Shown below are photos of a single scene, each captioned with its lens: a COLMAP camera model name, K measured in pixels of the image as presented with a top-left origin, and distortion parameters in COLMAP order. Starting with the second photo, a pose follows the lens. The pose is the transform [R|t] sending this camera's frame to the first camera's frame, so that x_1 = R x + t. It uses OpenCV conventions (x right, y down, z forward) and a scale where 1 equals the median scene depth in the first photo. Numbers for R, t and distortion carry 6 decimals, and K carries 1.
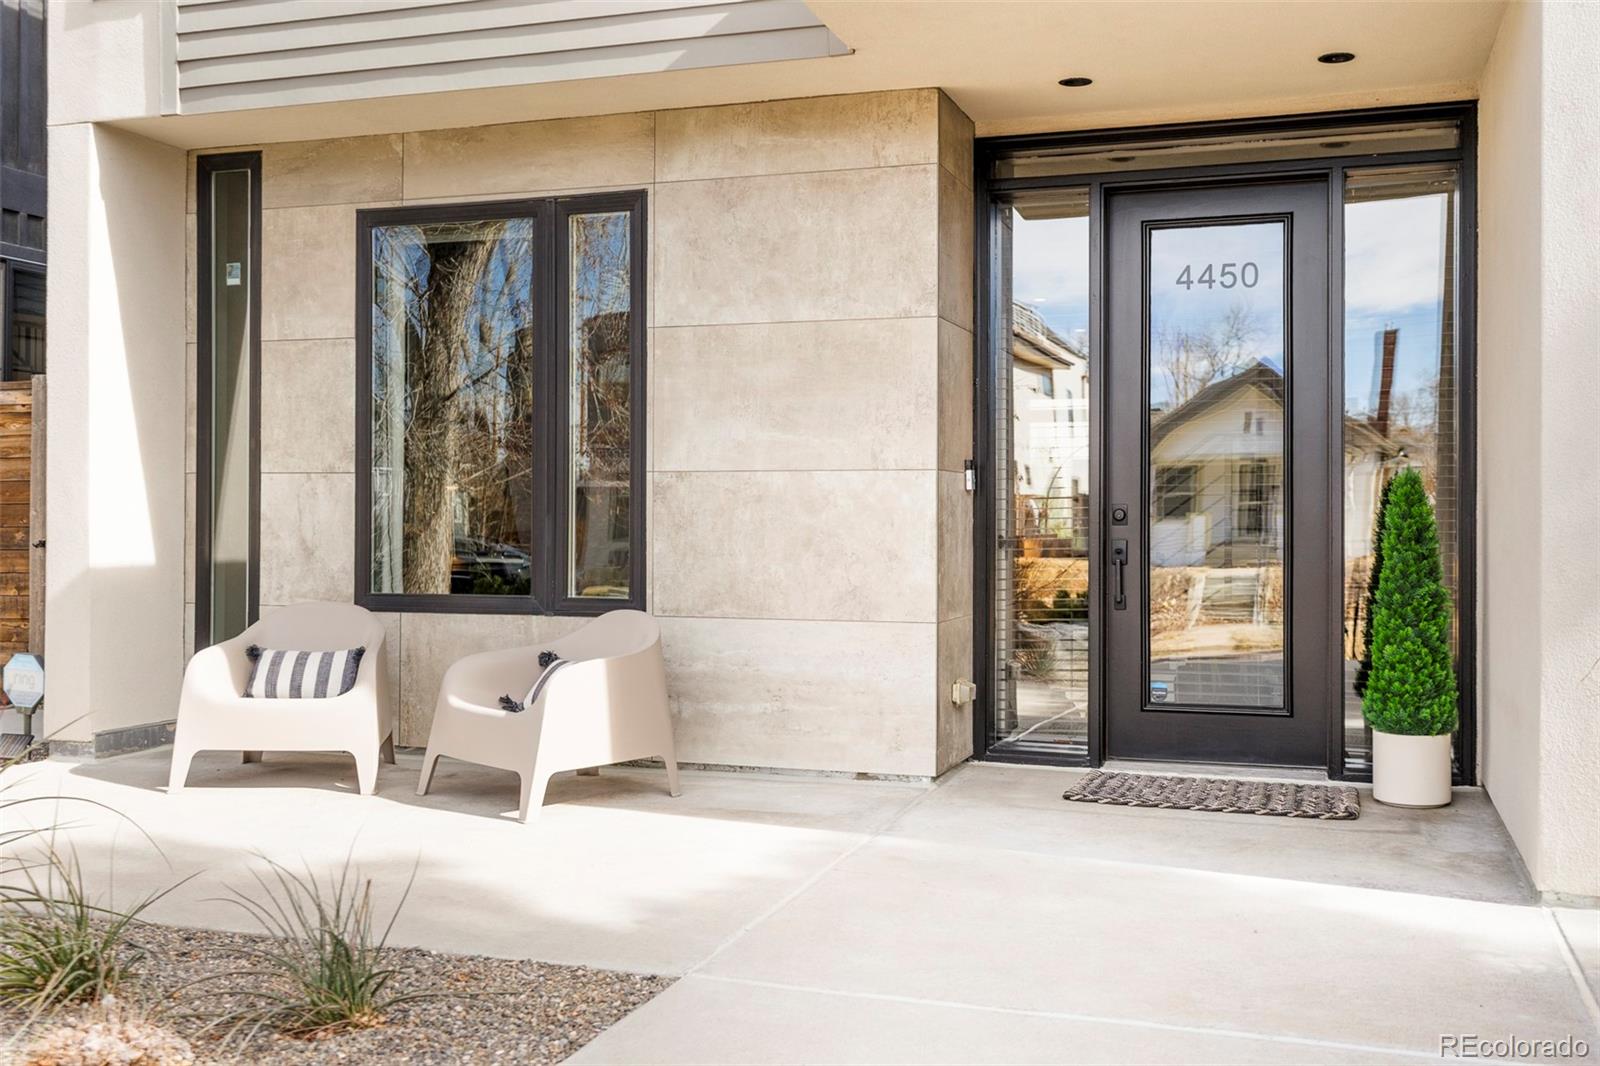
lens RADIAL K [[1574.0, 0, 793.4], [0, 1574.0, 519.5], [0, 0, 1]] dist [0.026321, 0.000000]
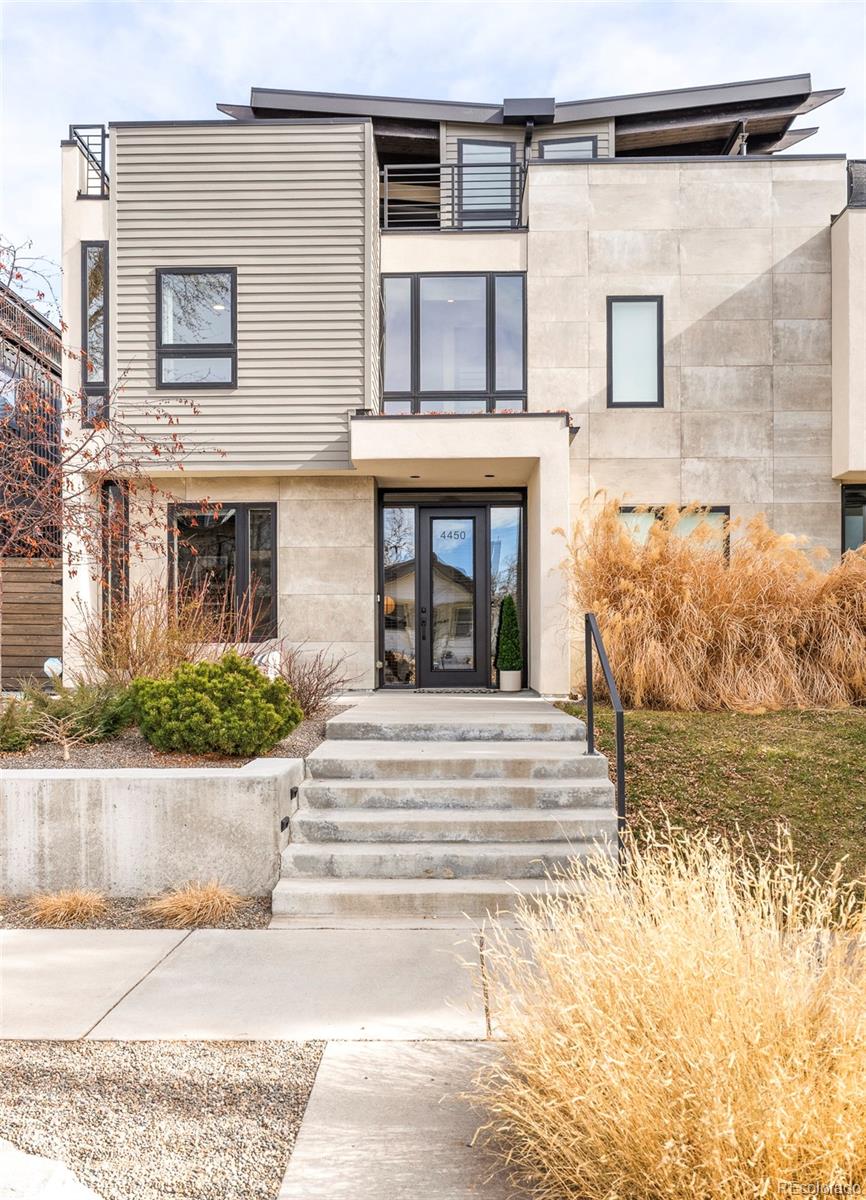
lens RADIAL K [[1394.5, 0, 431.4], [0, 1394.5, 604.4], [0, 0, 1]] dist [0.069438, 0.000000]
pose [[0.950931, -0.002081, 0.309395, -0.661317], [0.003932, 0.999978, -0.005360, 0.004626], [-0.309377, 0.006314, 0.950919, -1.705177]]
